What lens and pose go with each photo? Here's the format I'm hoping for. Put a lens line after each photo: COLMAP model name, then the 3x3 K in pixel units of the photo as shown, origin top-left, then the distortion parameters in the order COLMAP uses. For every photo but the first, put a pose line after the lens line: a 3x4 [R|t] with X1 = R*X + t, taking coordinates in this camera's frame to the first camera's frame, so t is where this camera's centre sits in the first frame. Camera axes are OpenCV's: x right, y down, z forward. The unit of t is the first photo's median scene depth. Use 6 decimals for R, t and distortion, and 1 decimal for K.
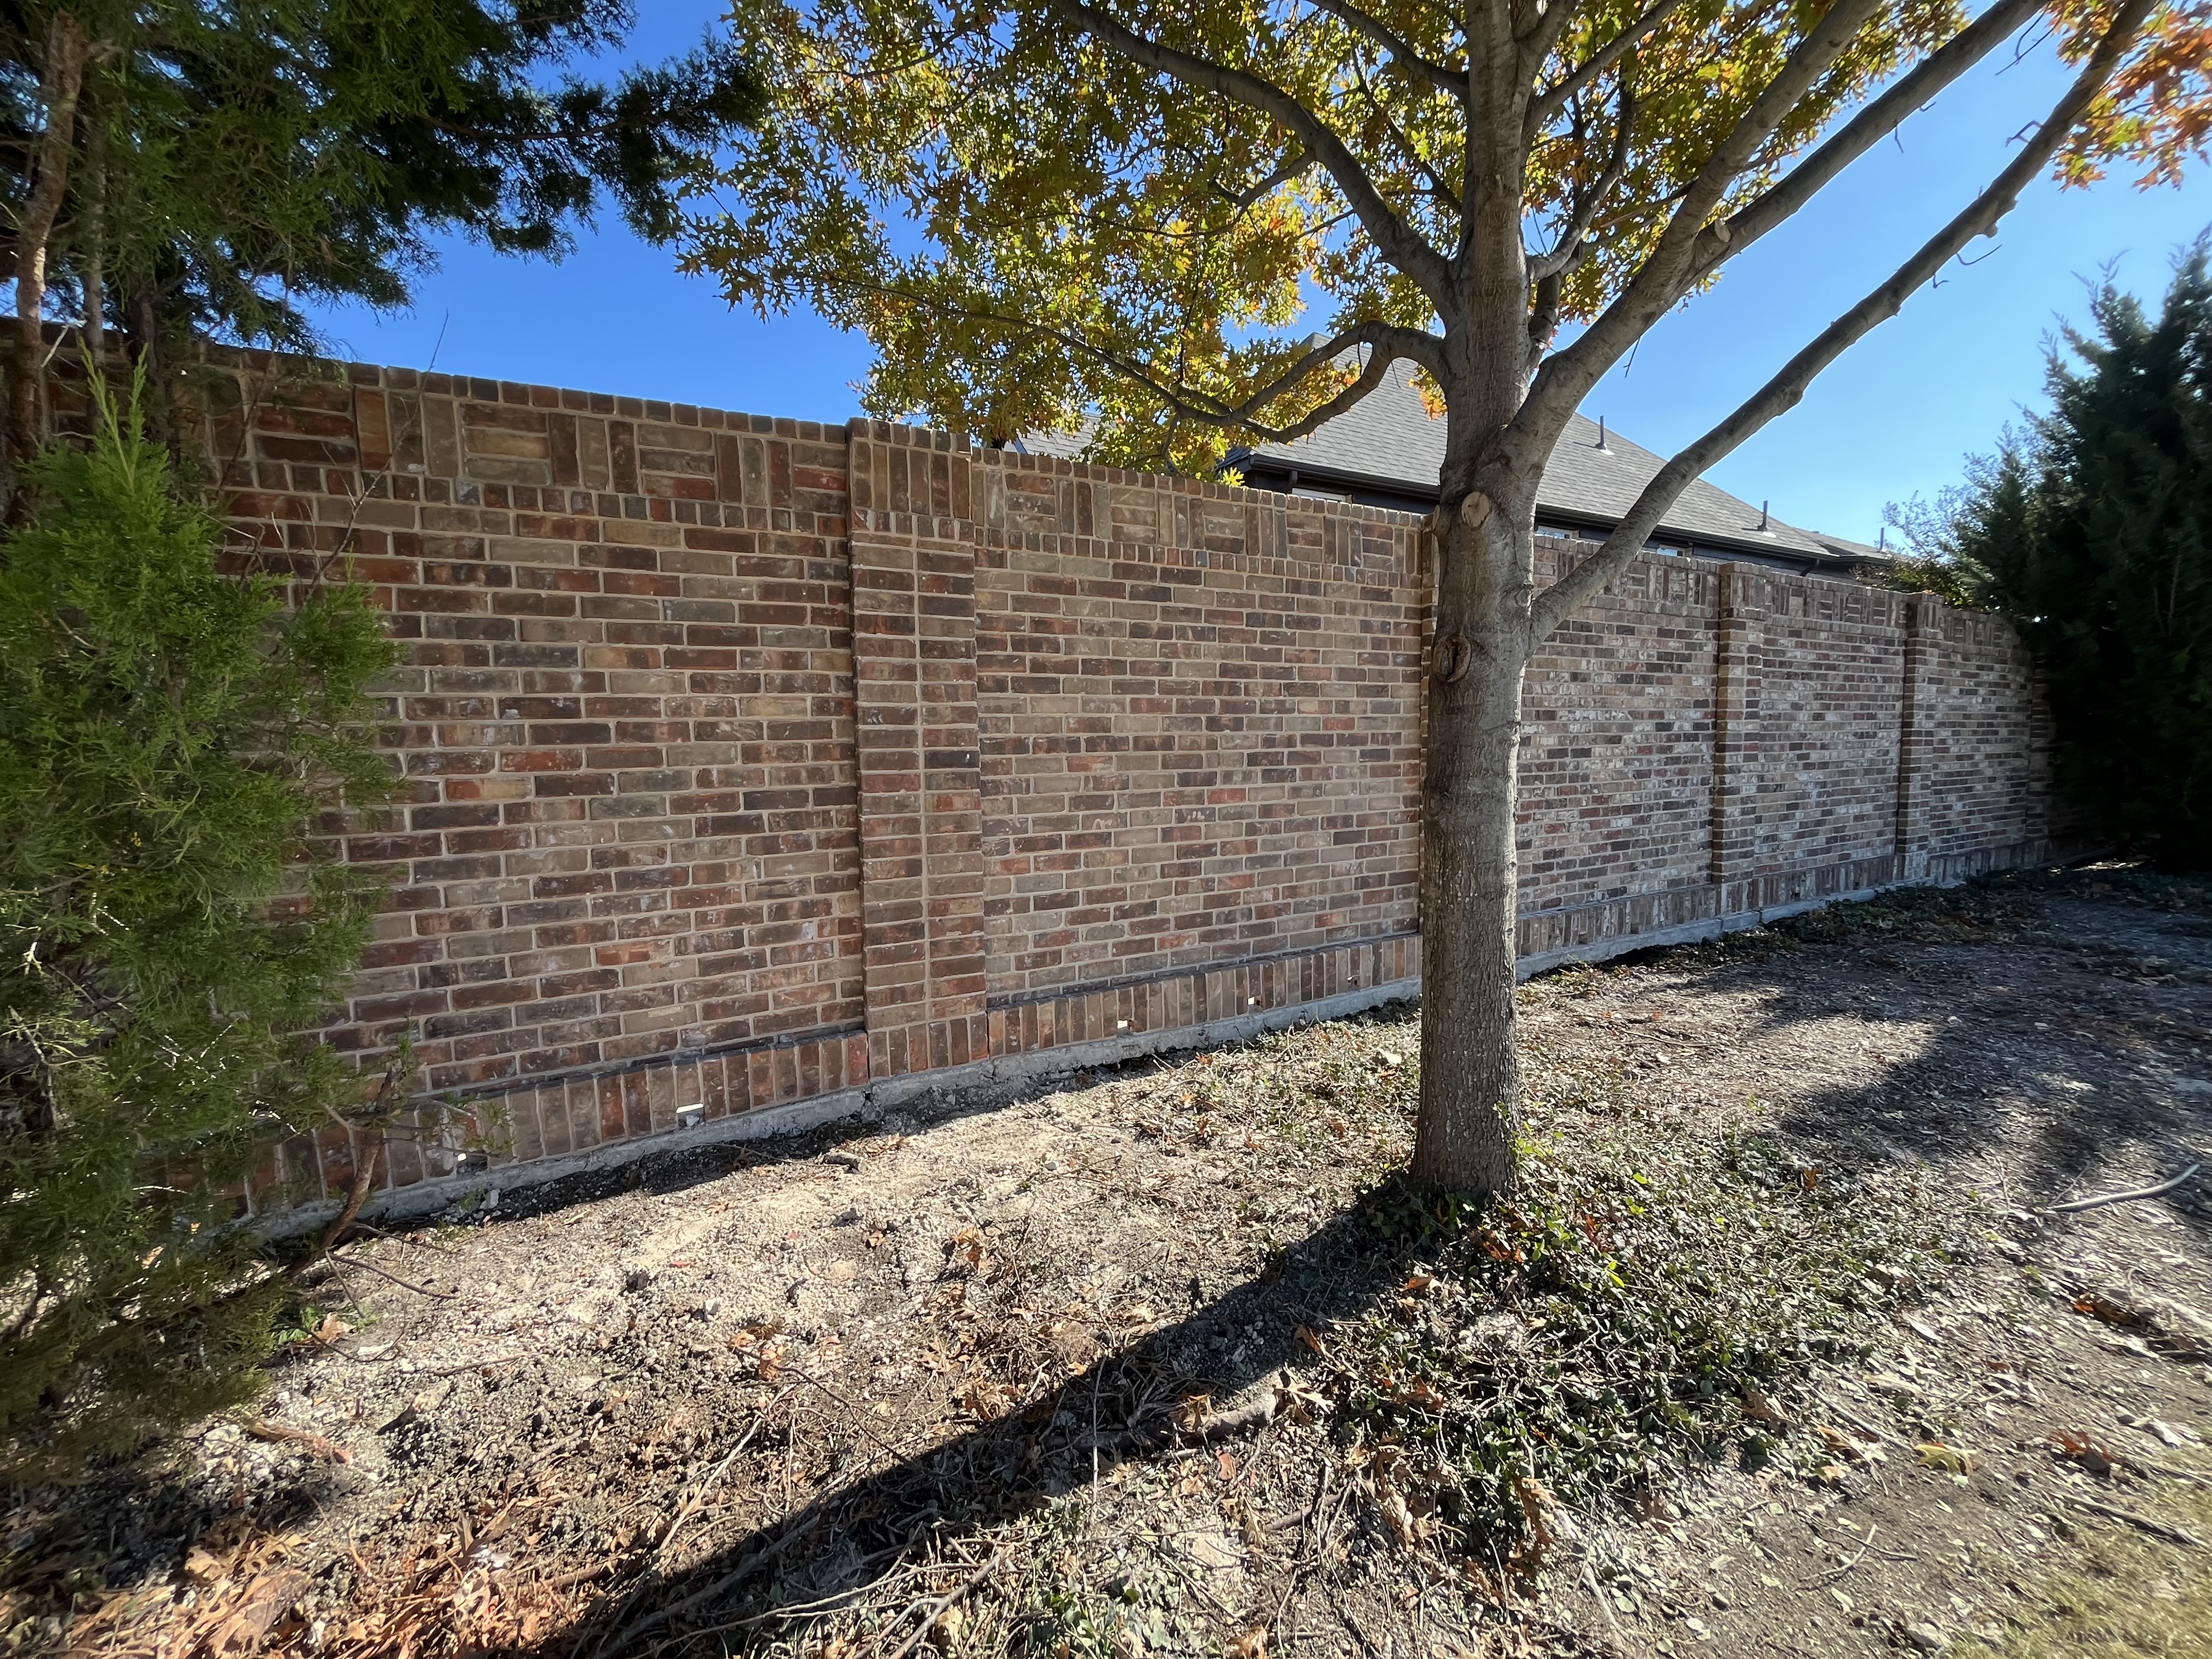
lens RADIAL K [[893.7, 0, 1104.3], [0, 893.7, 818.6], [0, 0, 1]] dist [-0.006365, 0.002087]
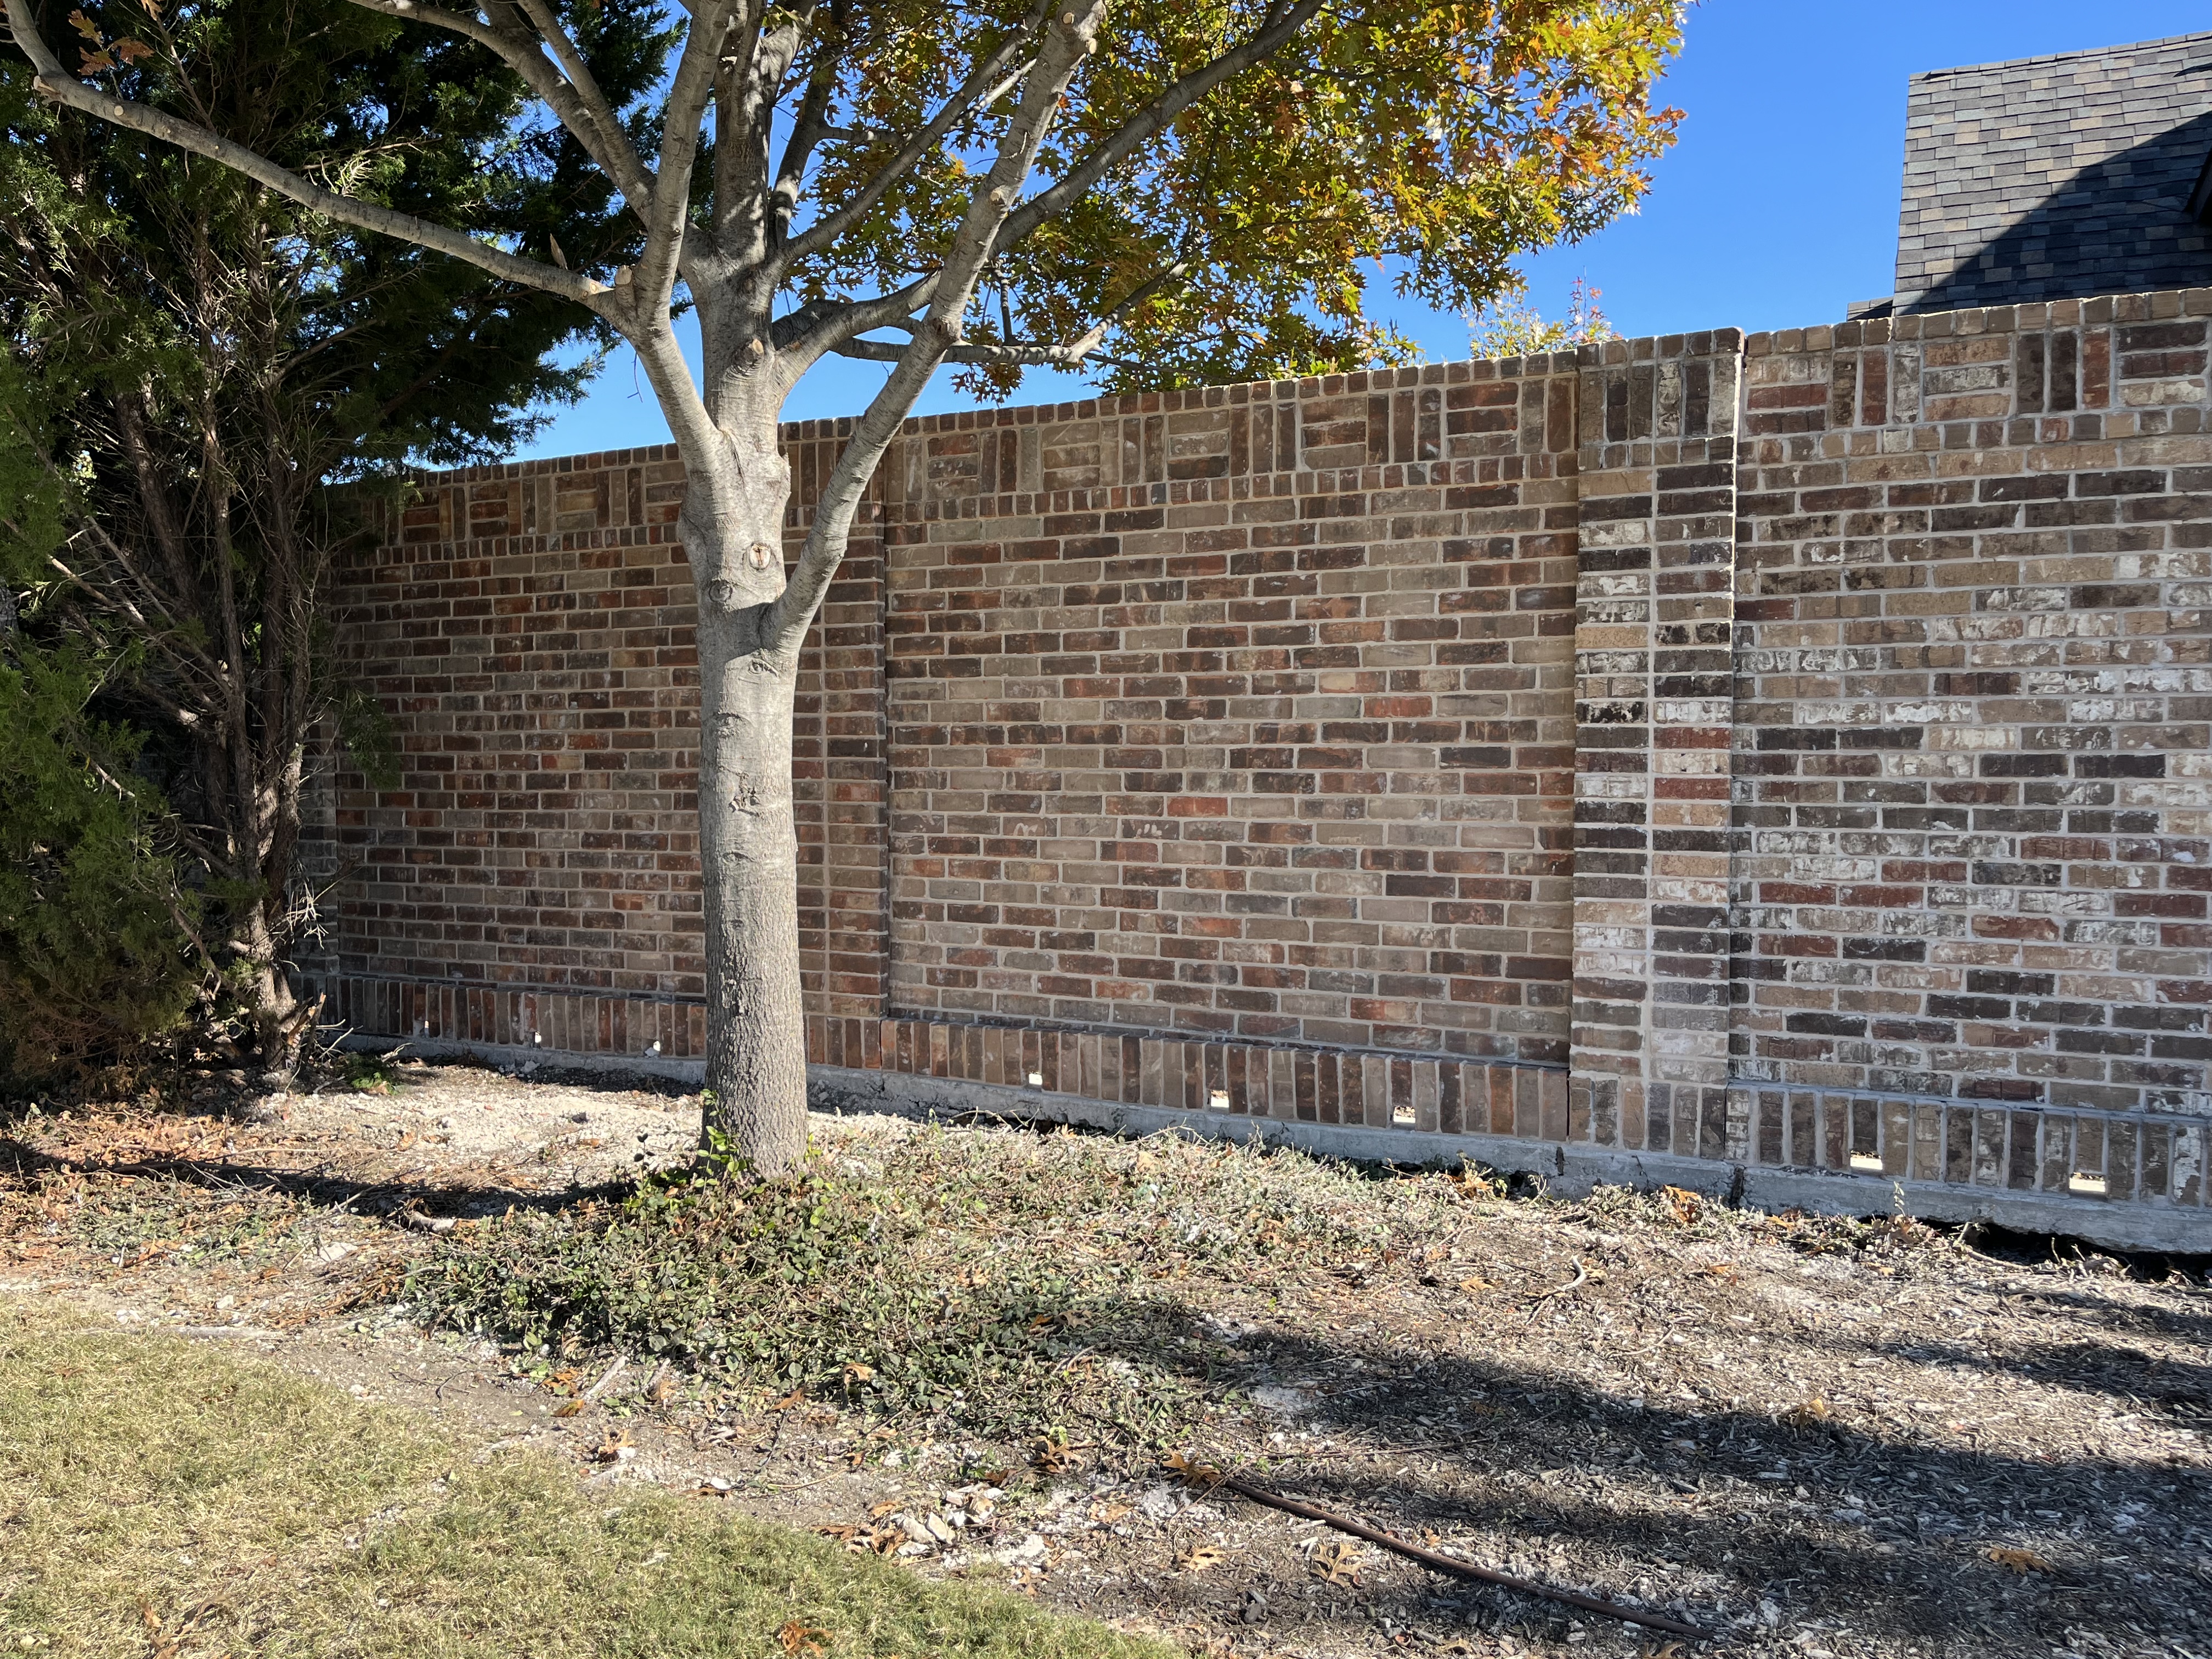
lens RADIAL K [[1687.7, 0, 1105.8], [0, 1687.7, 842.4], [0, 0, 1]] dist [0.047161, -0.027480]
pose [[0.577811, 0.059570, -0.813993, 1.325147], [-0.079040, 0.996729, 0.016837, -0.014727], [0.812334, 0.054610, 0.580630, 0.143848]]
